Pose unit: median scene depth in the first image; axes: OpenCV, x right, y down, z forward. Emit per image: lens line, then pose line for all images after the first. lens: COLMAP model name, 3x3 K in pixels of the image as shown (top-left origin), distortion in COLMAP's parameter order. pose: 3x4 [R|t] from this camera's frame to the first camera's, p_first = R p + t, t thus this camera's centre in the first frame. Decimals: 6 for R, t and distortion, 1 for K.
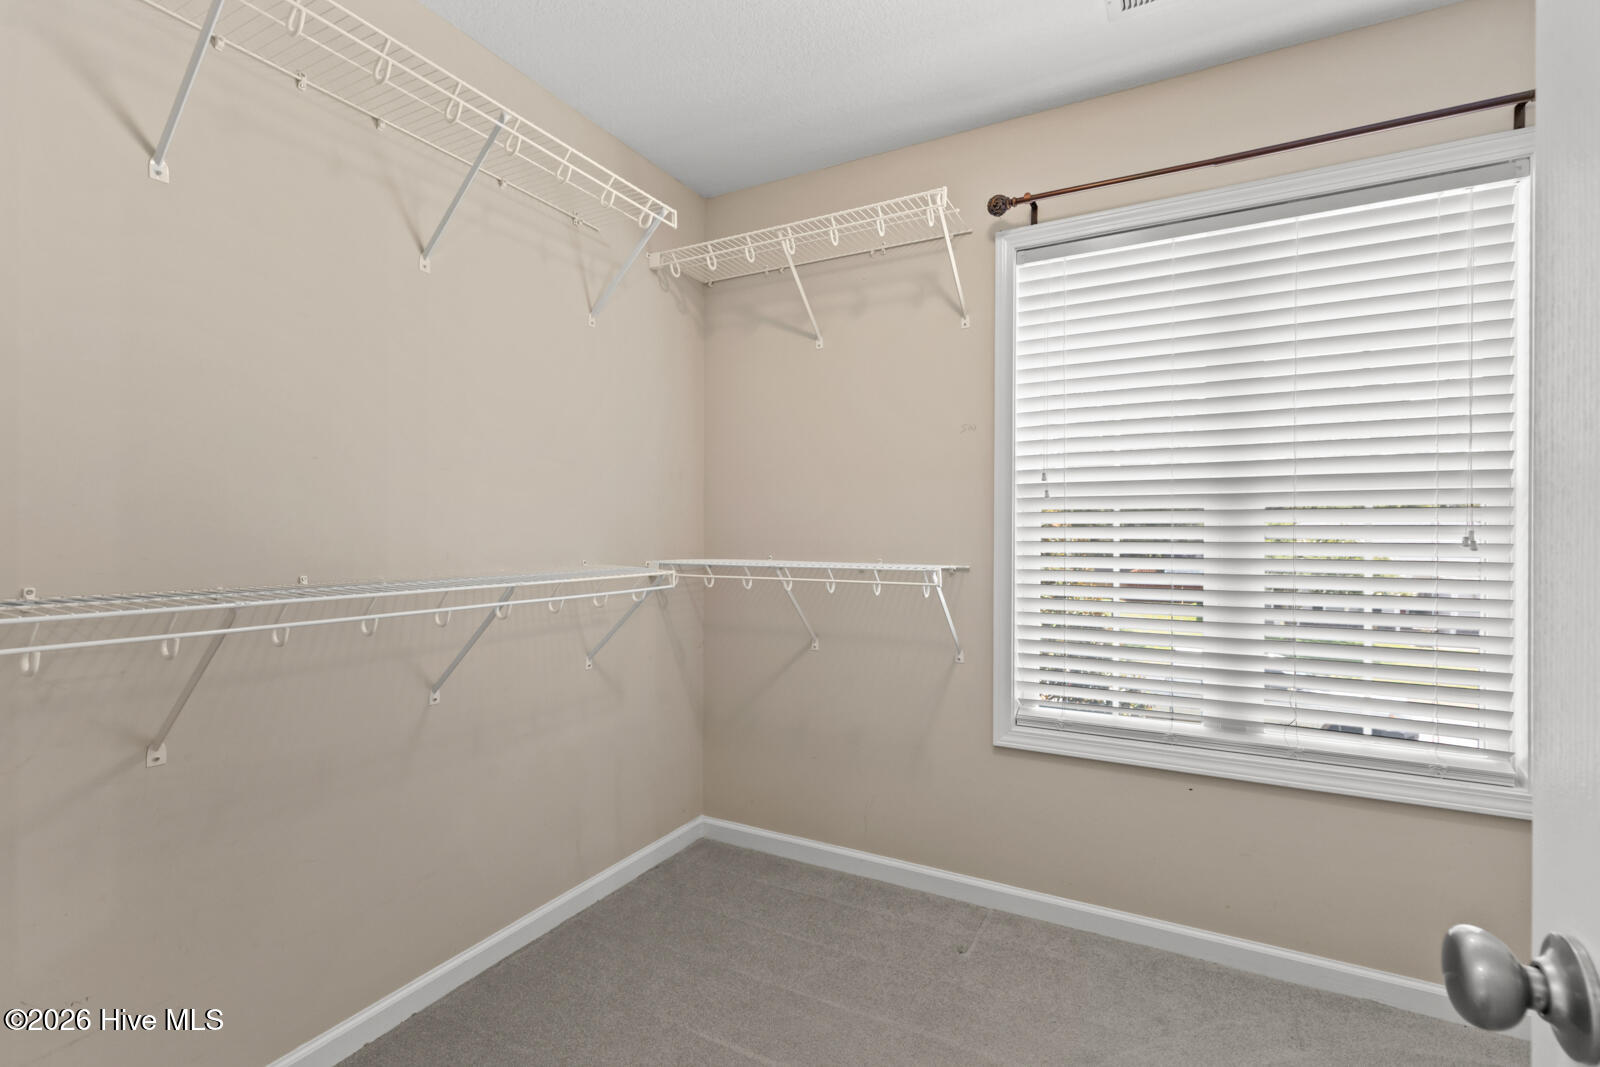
lens RADIAL K [[725.4, 0, 800.0], [0, 725.4, 533.5], [0, 0, 1]] dist [0.001708, -0.000340]
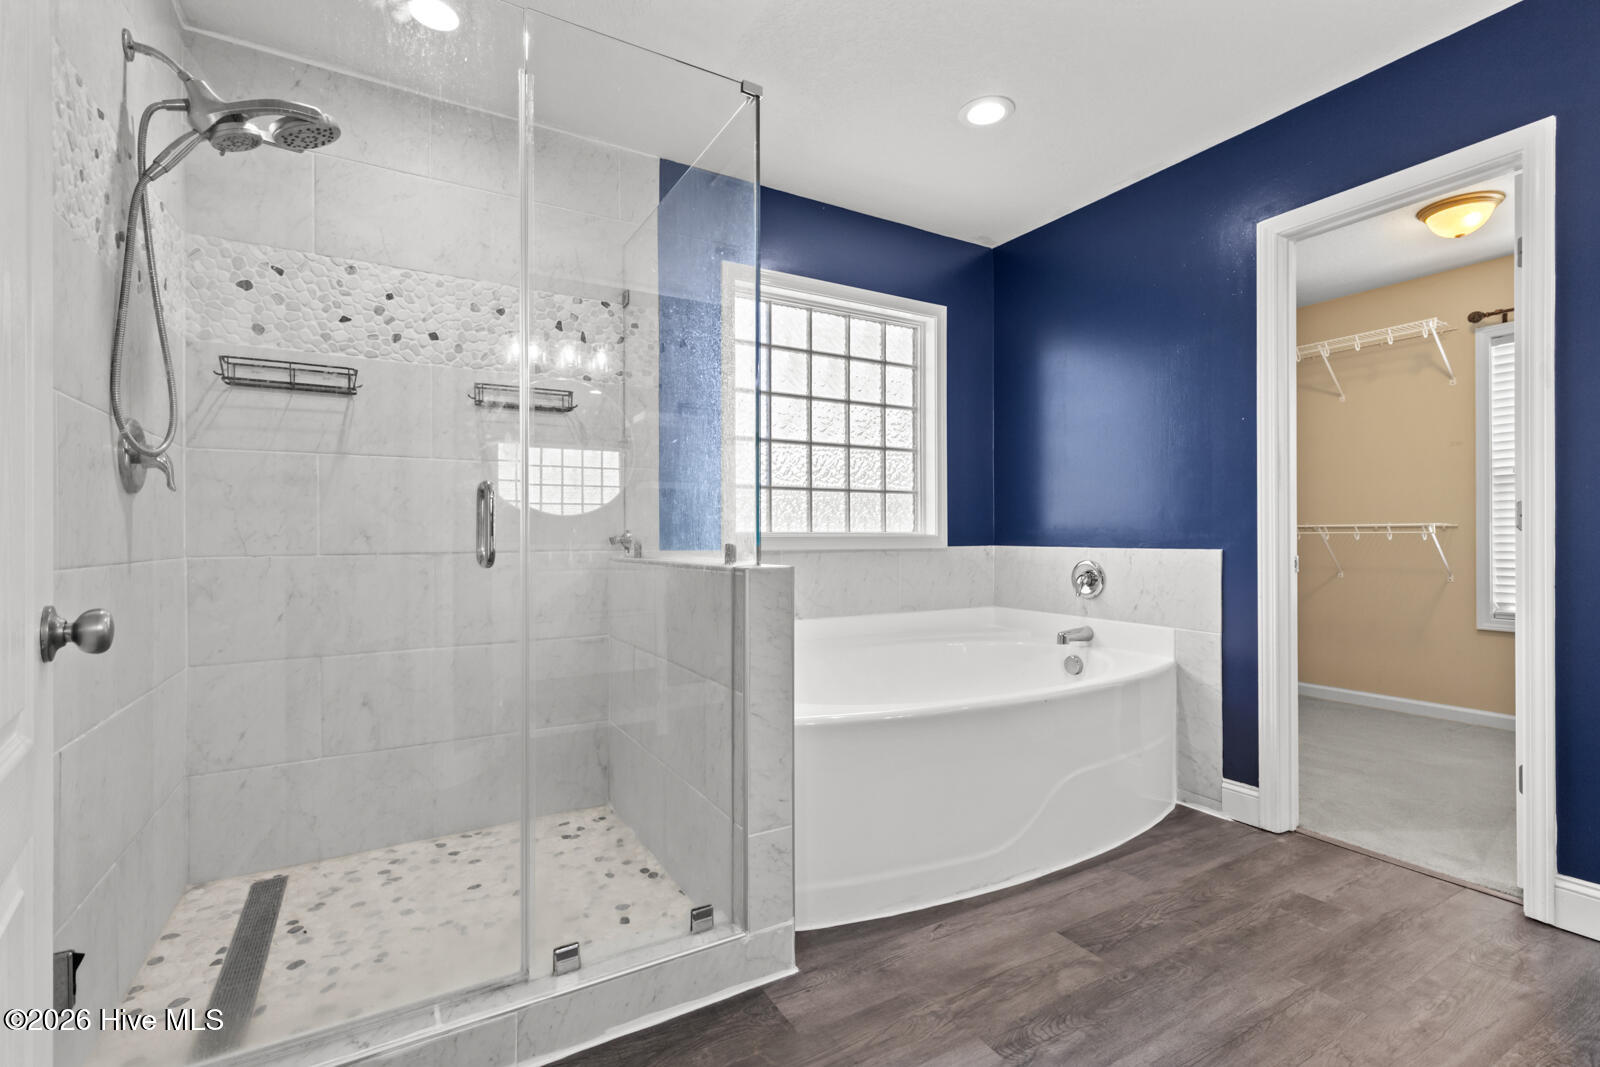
lens RADIAL K [[725.4, 0, 800.0], [0, 725.4, 533.5], [0, 0, 1]] dist [0.001708, -0.000340]
pose [[0.858287, -0.007513, -0.513115, -0.220309], [0.005975, 0.999971, -0.004648, 0.065492], [0.513135, 0.000923, 0.858308, -1.280732]]
